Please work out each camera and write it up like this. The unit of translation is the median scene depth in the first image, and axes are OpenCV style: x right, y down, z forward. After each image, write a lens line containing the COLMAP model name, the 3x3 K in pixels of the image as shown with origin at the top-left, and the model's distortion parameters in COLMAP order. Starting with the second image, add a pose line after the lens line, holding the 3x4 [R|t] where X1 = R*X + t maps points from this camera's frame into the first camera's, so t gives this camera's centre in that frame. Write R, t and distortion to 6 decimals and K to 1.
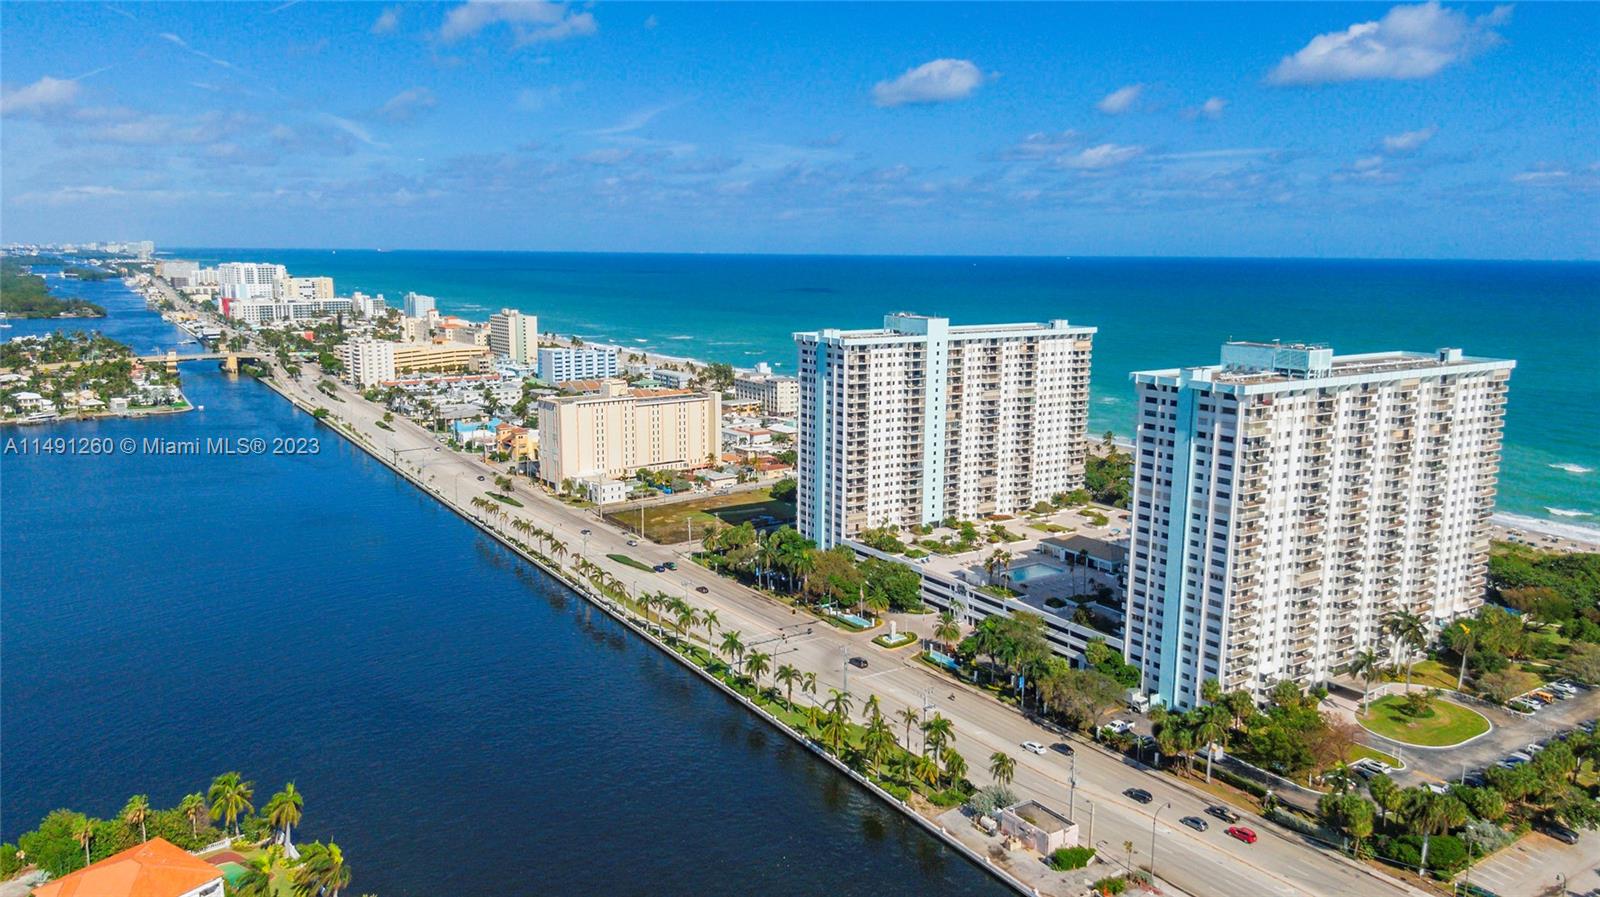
lens RADIAL K [[1123.9, 0, 800.0], [0, 1123.9, 448.5], [0, 0, 1]] dist [0.063724, -0.114663]
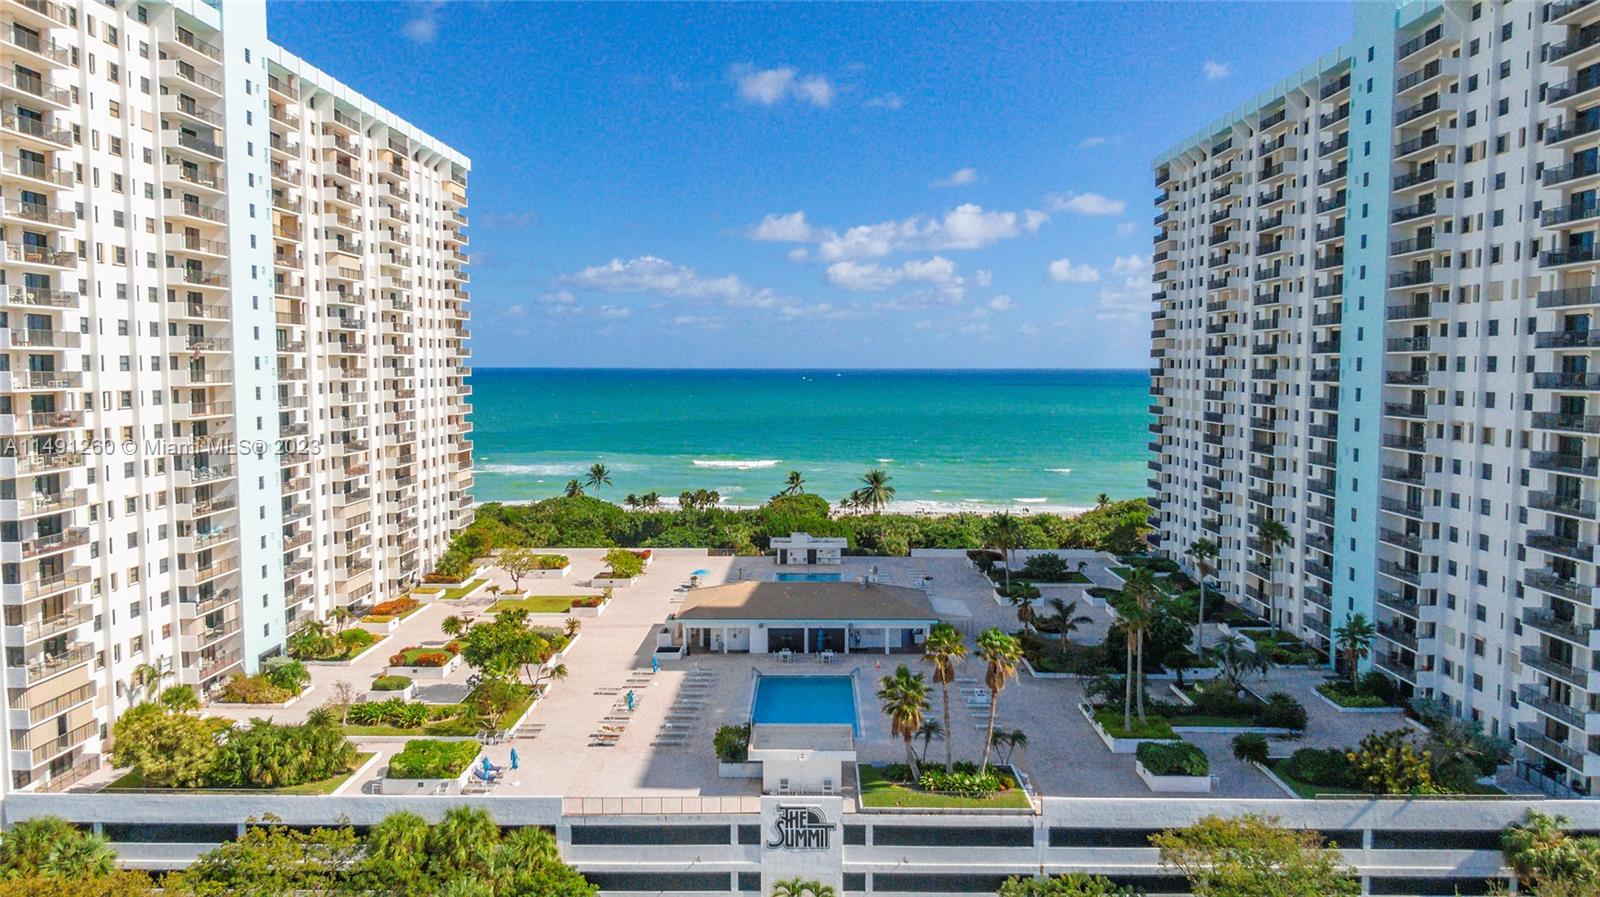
lens RADIAL K [[1123.9, 0, 800.0], [0, 1123.9, 448.5], [0, 0, 1]] dist [0.063724, -0.114663]
pose [[0.559006, -0.057955, 0.827136, -0.050676], [0.146563, 0.988753, -0.029772, 0.041017], [-0.816108, 0.137870, 0.561213, 0.710829]]
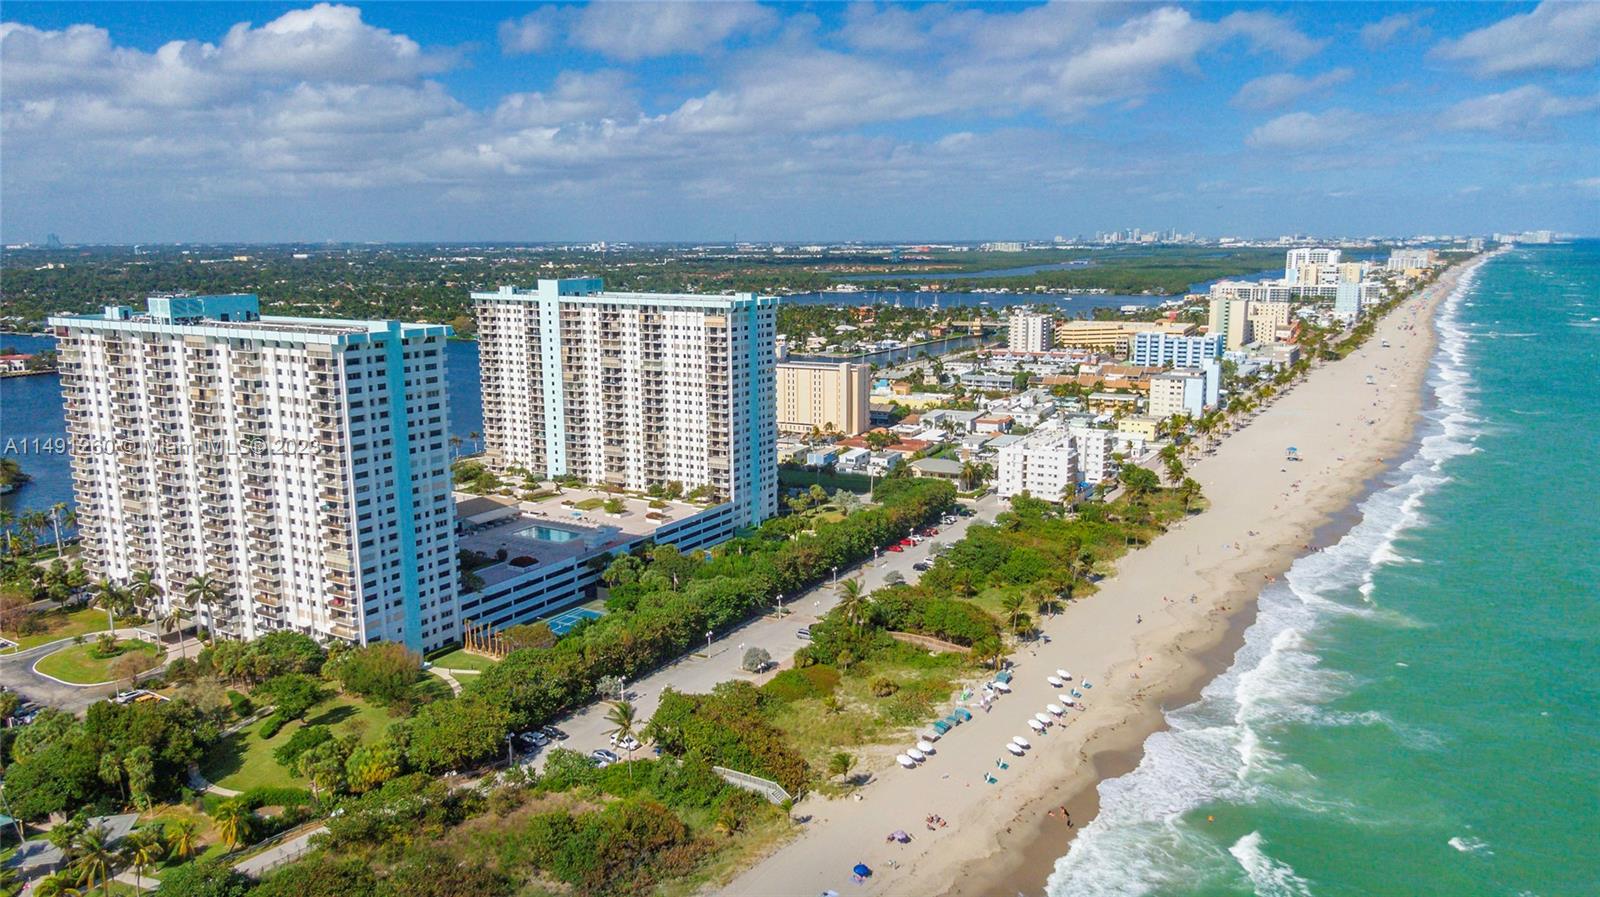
lens RADIAL K [[1123.9, 0, 800.0], [0, 1123.9, 448.5], [0, 0, 1]] dist [0.063724, -0.114663]
pose [[0.448958, 0.157791, -0.879510, 1.152474], [-0.148883, 0.983735, 0.100491, -0.099576], [0.881062, 0.085828, 0.465149, 0.716840]]
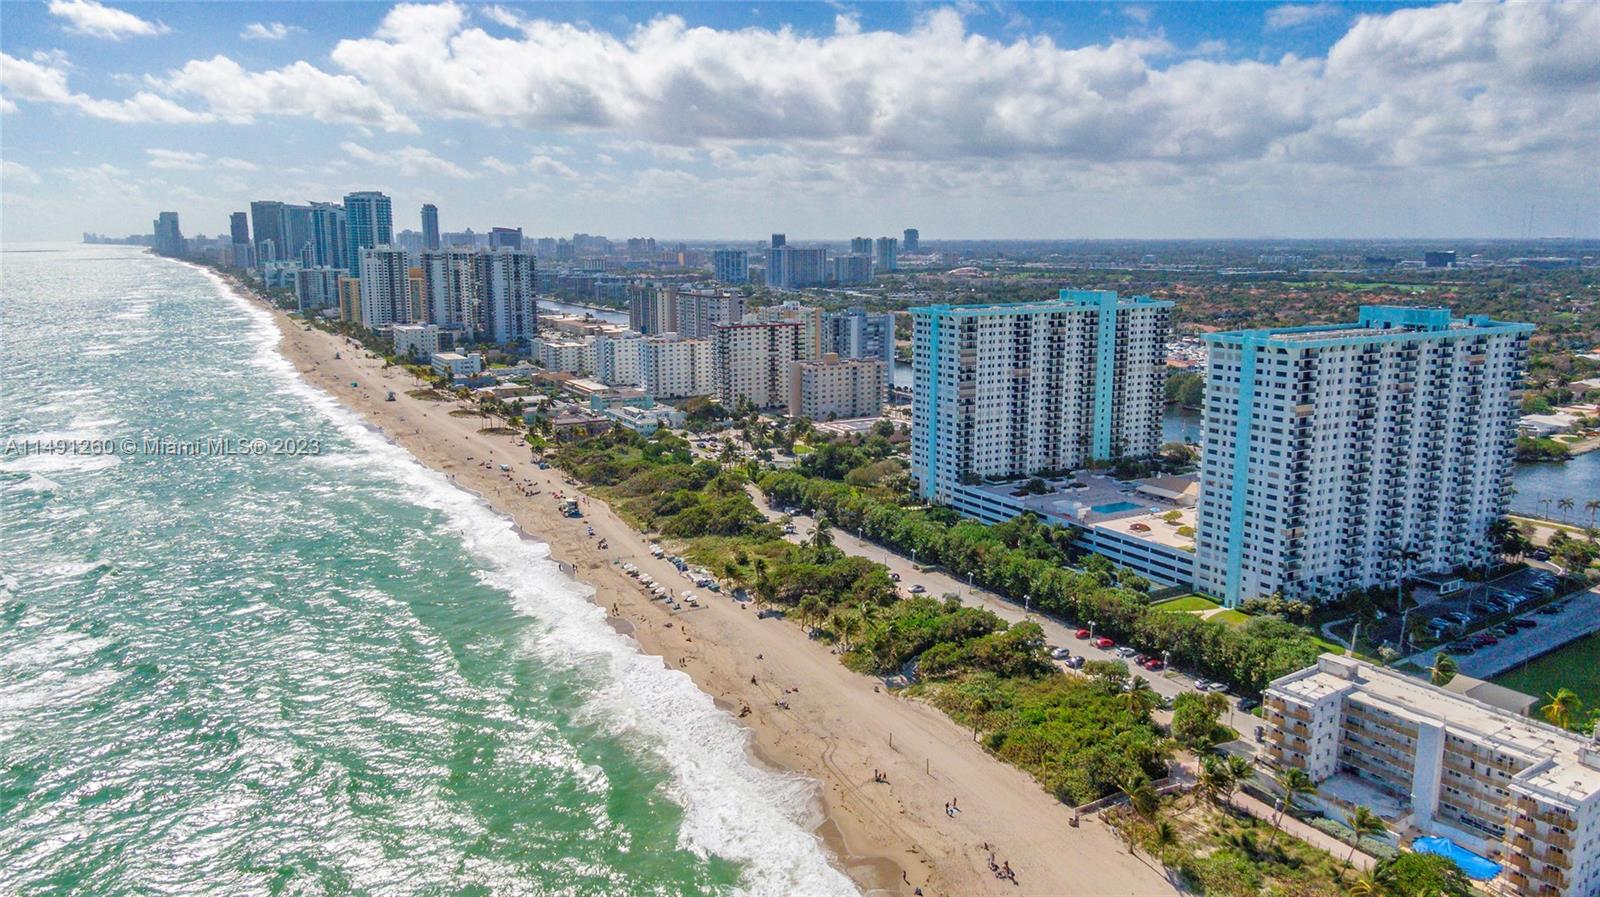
lens RADIAL K [[1123.9, 0, 800.0], [0, 1123.9, 448.5], [0, 0, 1]] dist [0.063724, -0.114663]
pose [[-0.998446, -0.009422, 0.054931, 0.539298], [0.010608, 0.935465, 0.353260, -0.338712], [-0.054714, 0.353294, -0.933911, 1.925188]]
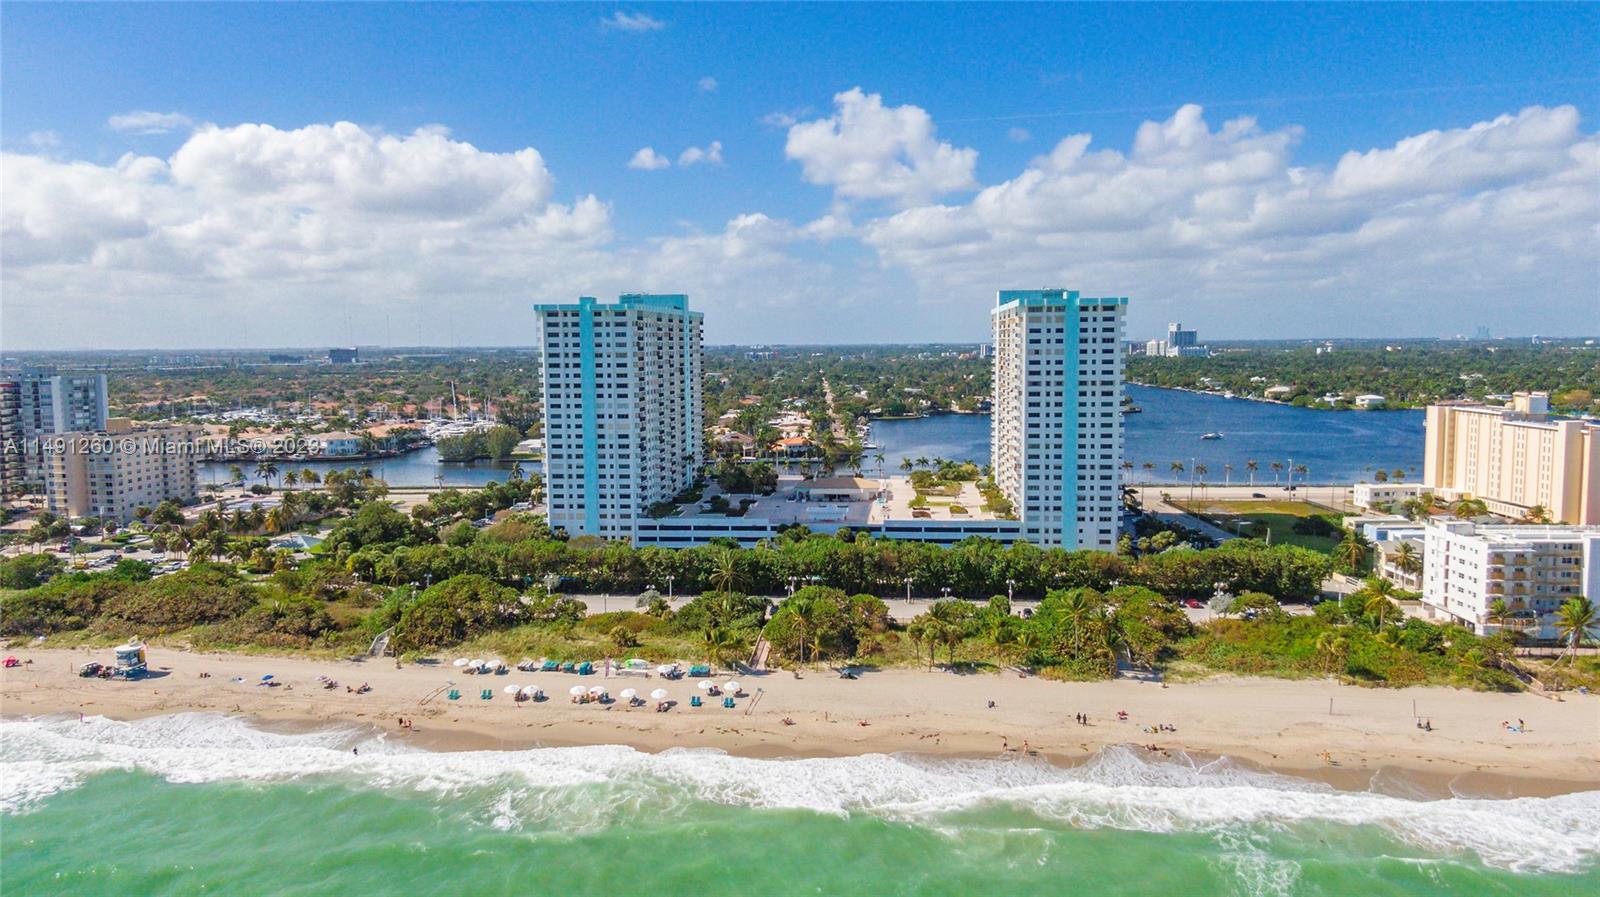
lens RADIAL K [[1123.9, 0, 800.0], [0, 1123.9, 448.5], [0, 0, 1]] dist [0.063724, -0.114663]
pose [[-0.617149, 0.074141, -0.783345, 1.067446], [-0.131464, 0.971841, 0.195554, -0.152266], [0.775786, 0.223668, -0.590024, 1.489244]]
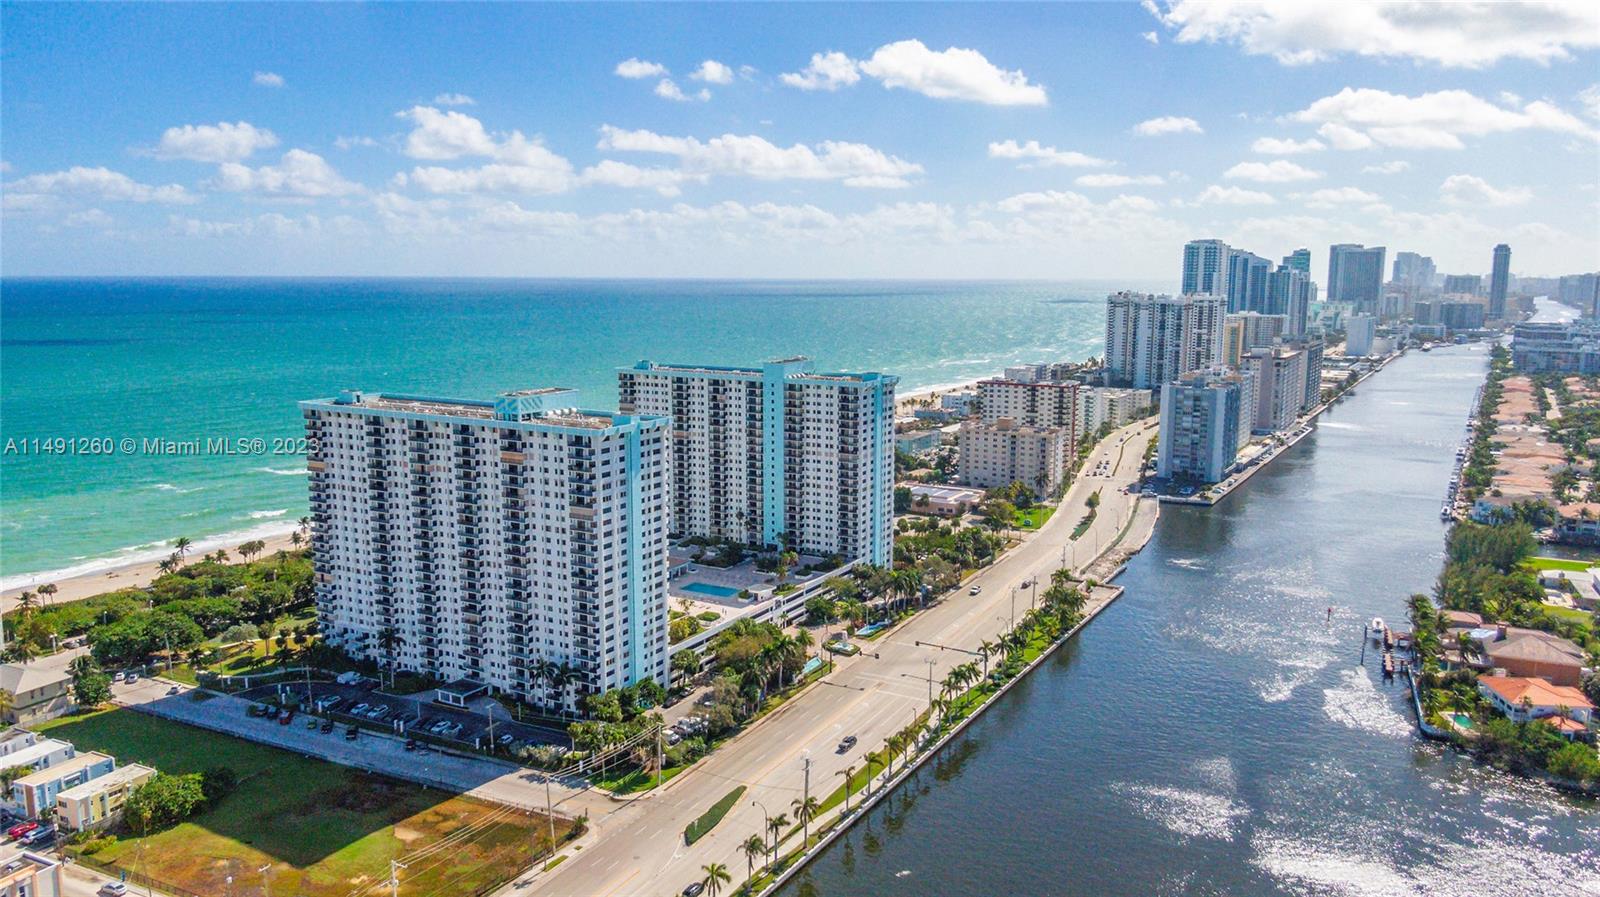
lens RADIAL K [[1123.9, 0, 800.0], [0, 1123.9, 448.5], [0, 0, 1]] dist [0.063724, -0.114663]
pose [[-0.441233, -0.138970, 0.886567, -0.710014], [0.154425, 0.961441, 0.227562, -0.233864], [-0.884006, 0.237316, -0.402759, 1.174592]]
